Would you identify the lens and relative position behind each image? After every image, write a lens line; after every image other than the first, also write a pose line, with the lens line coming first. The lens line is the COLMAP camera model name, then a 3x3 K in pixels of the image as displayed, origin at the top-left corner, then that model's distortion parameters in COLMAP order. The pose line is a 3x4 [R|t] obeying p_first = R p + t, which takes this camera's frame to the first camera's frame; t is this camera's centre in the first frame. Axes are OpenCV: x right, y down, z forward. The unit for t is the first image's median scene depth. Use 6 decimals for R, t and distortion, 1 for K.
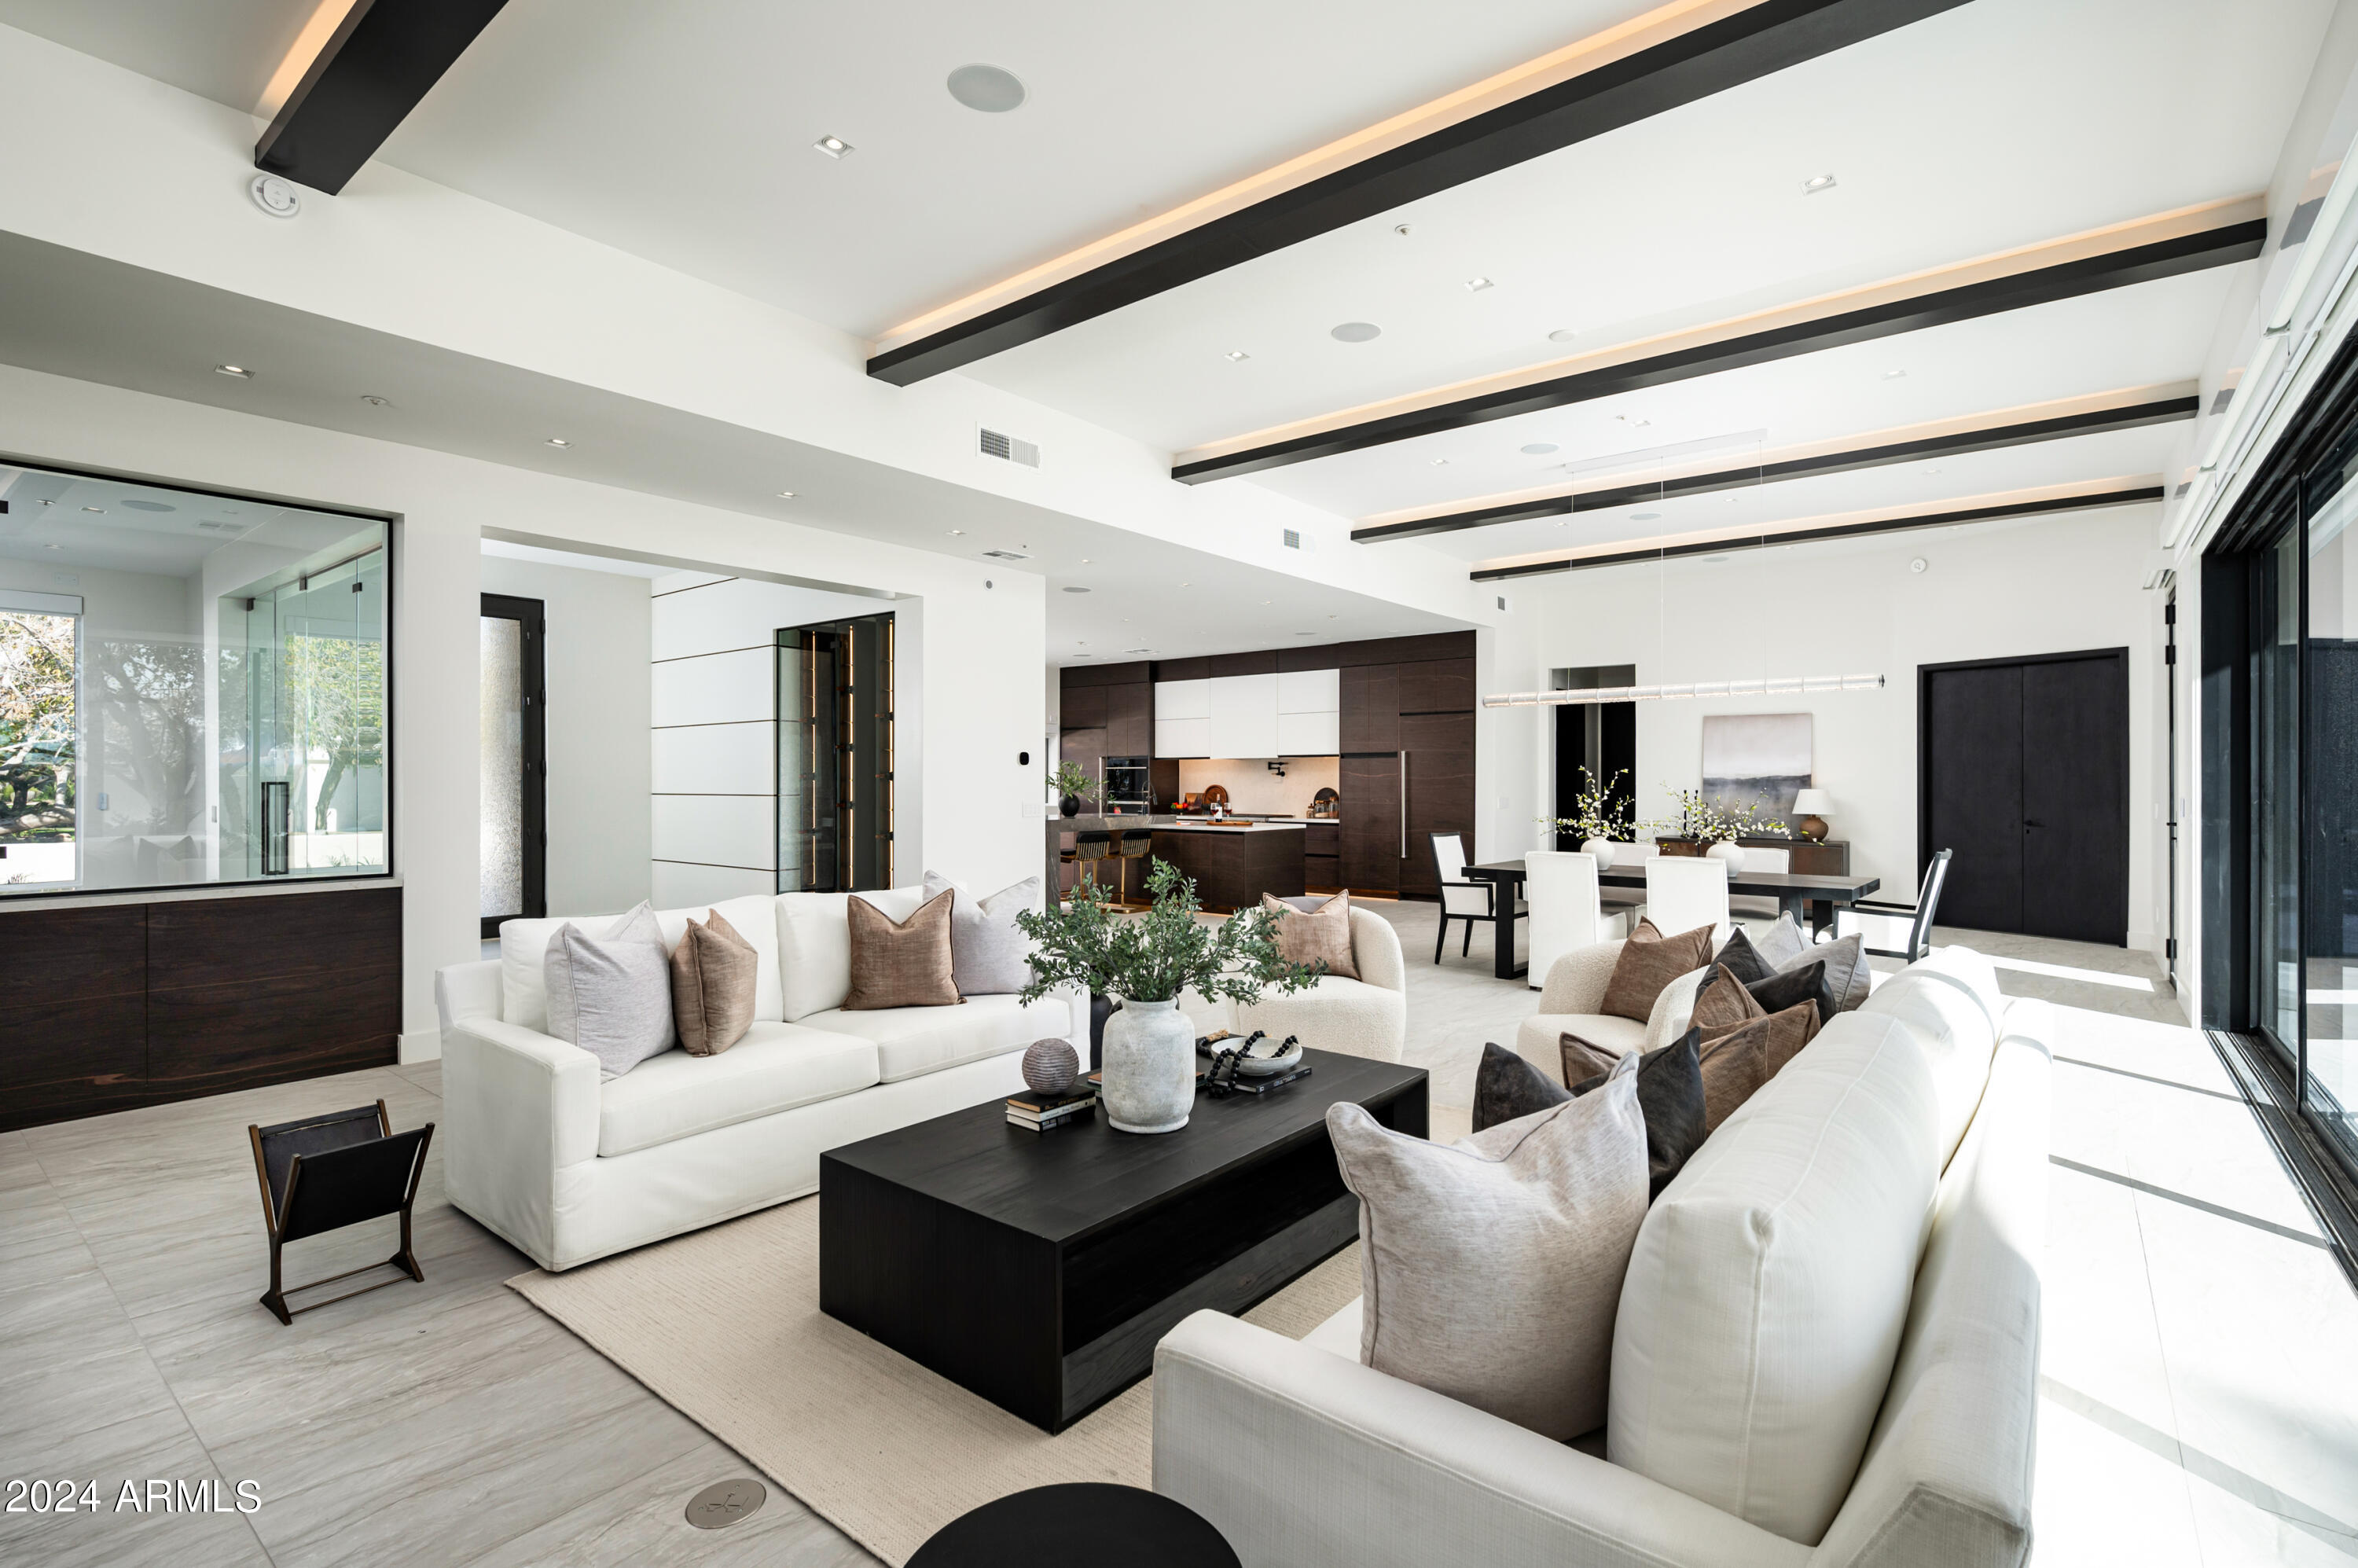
lens RADIAL K [[1088.6, 0, 1176.7], [0, 1088.6, 782.3], [0, 0, 1]] dist [0.004535, 0.001022]
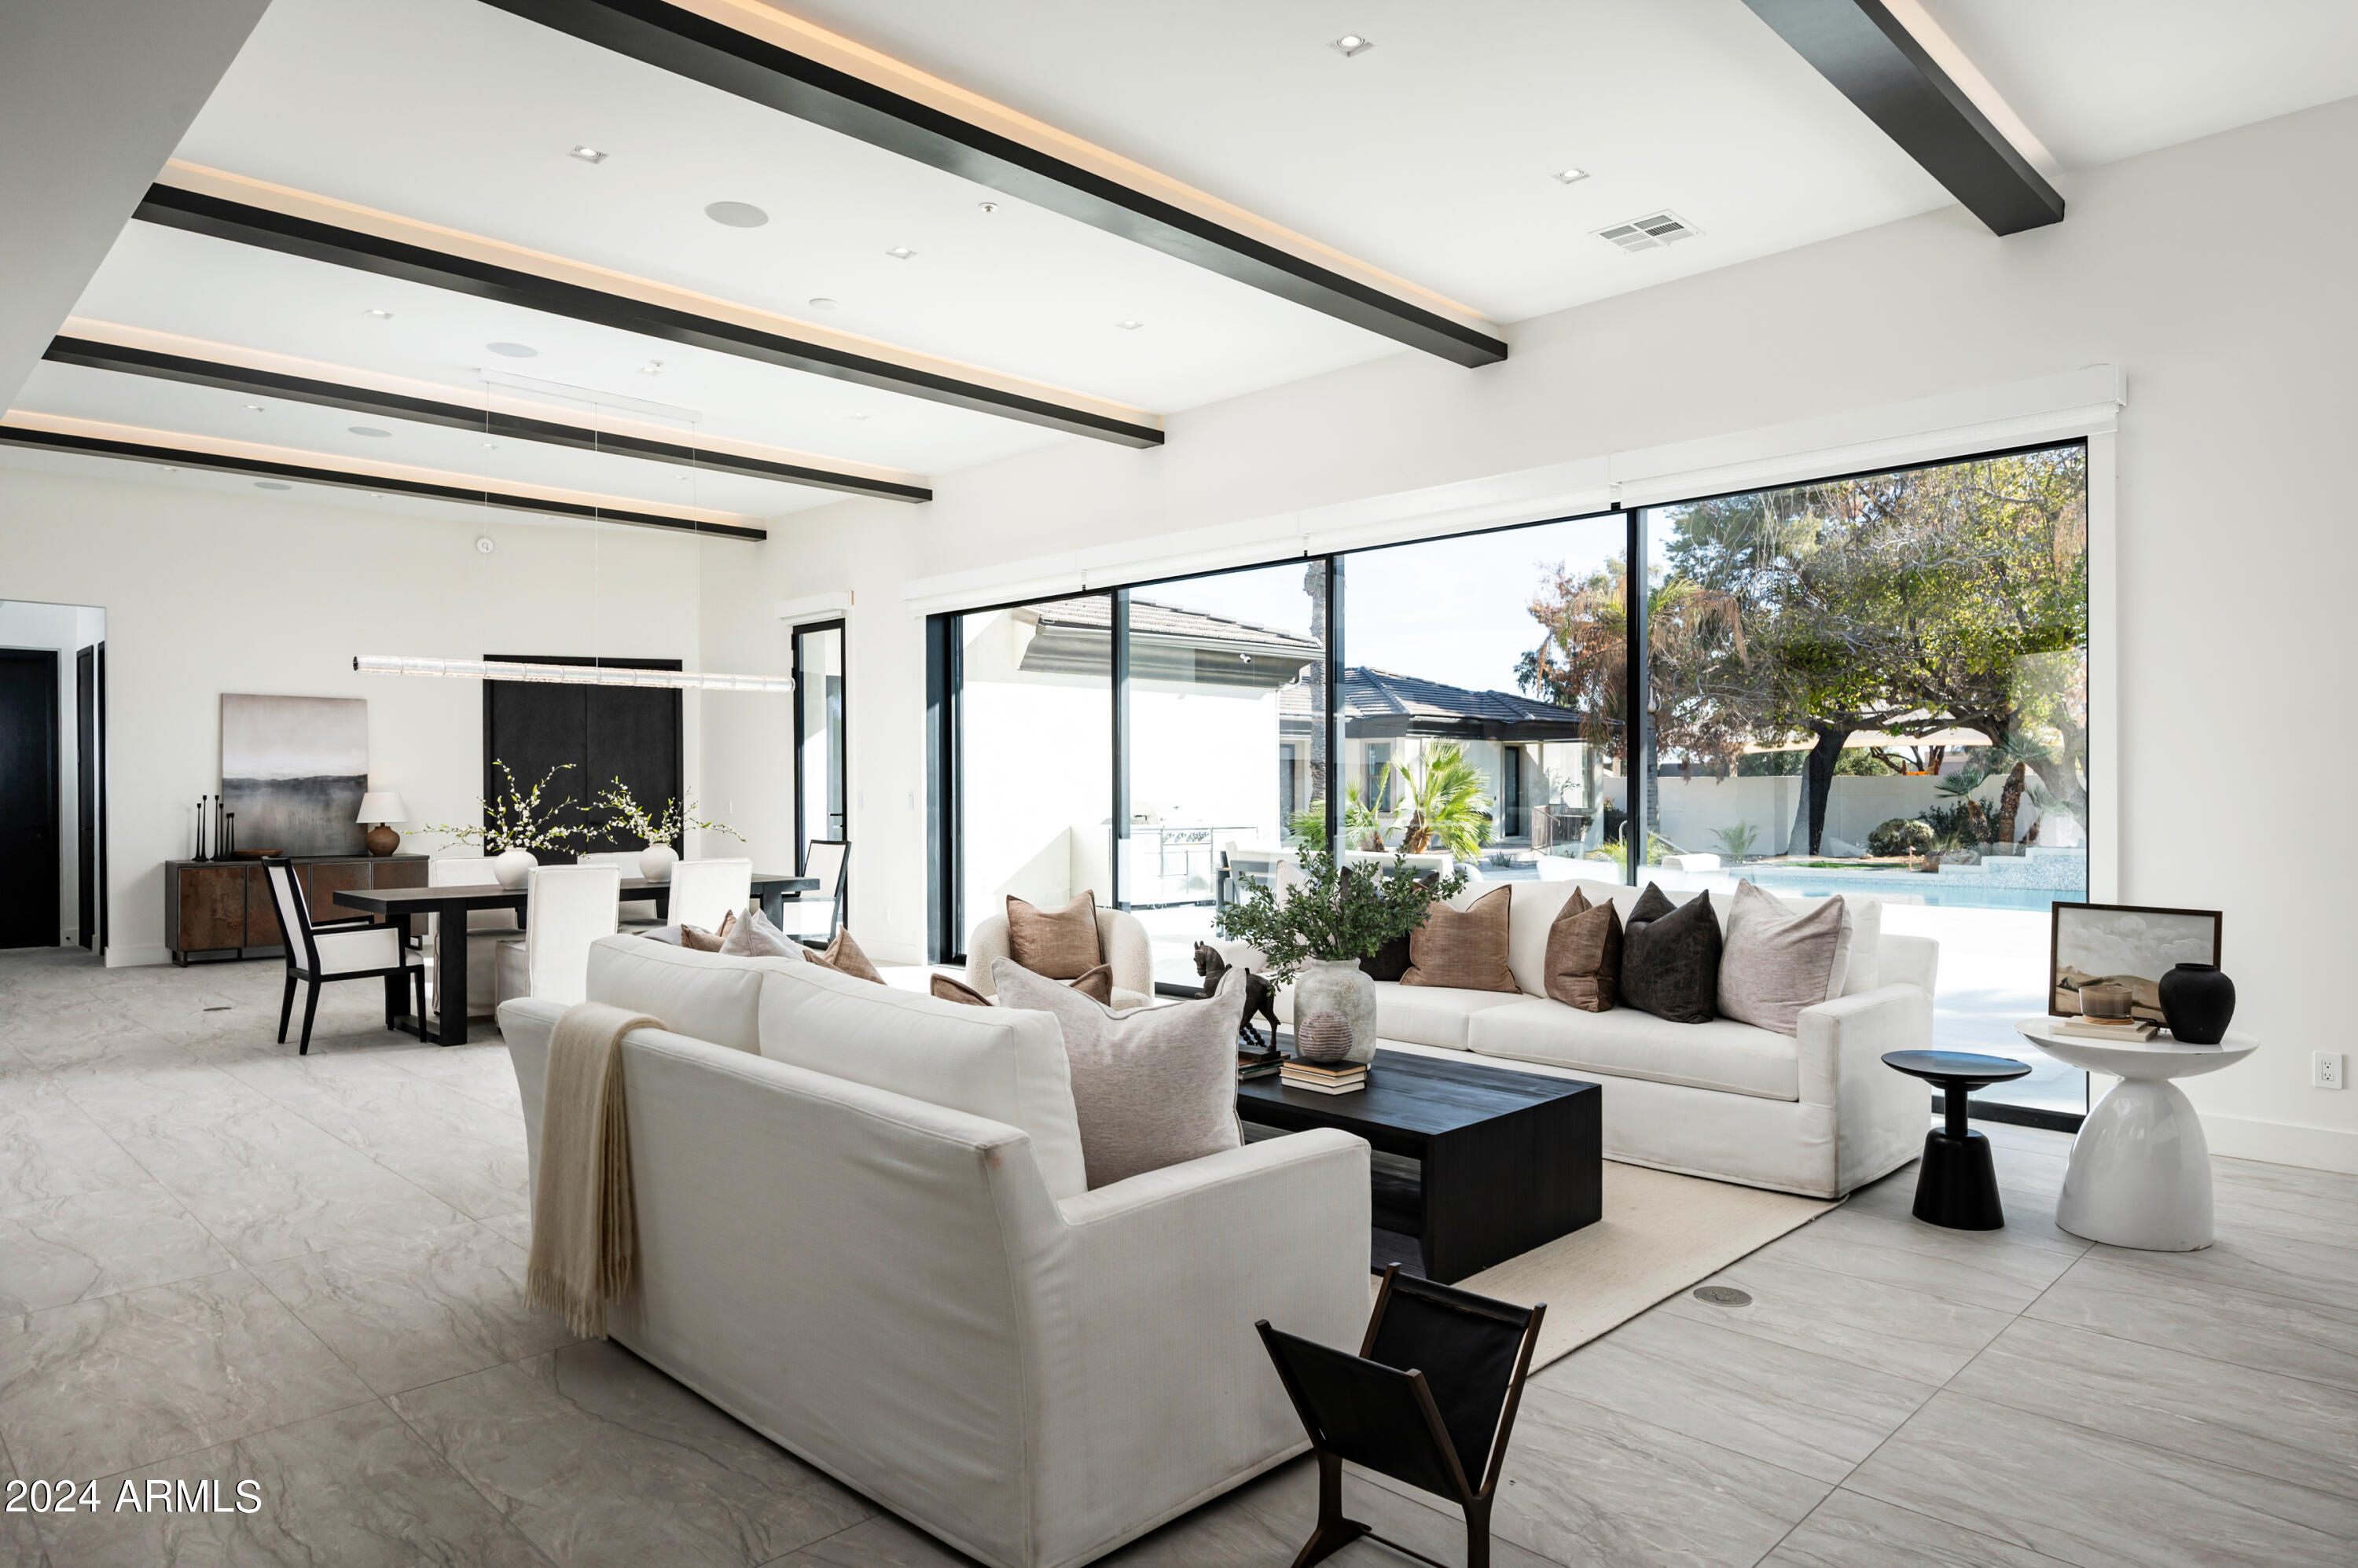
lens RADIAL K [[1417.8, 0, 1192.0], [0, 1417.8, 791.0], [0, 0, 1]] dist [0.004706, 0.002299]
pose [[0.105430, -0.004947, 0.994414, -0.605262], [0.007287, 0.999965, 0.004202, 0.007501], [-0.994400, 0.006803, 0.105462, 0.399715]]
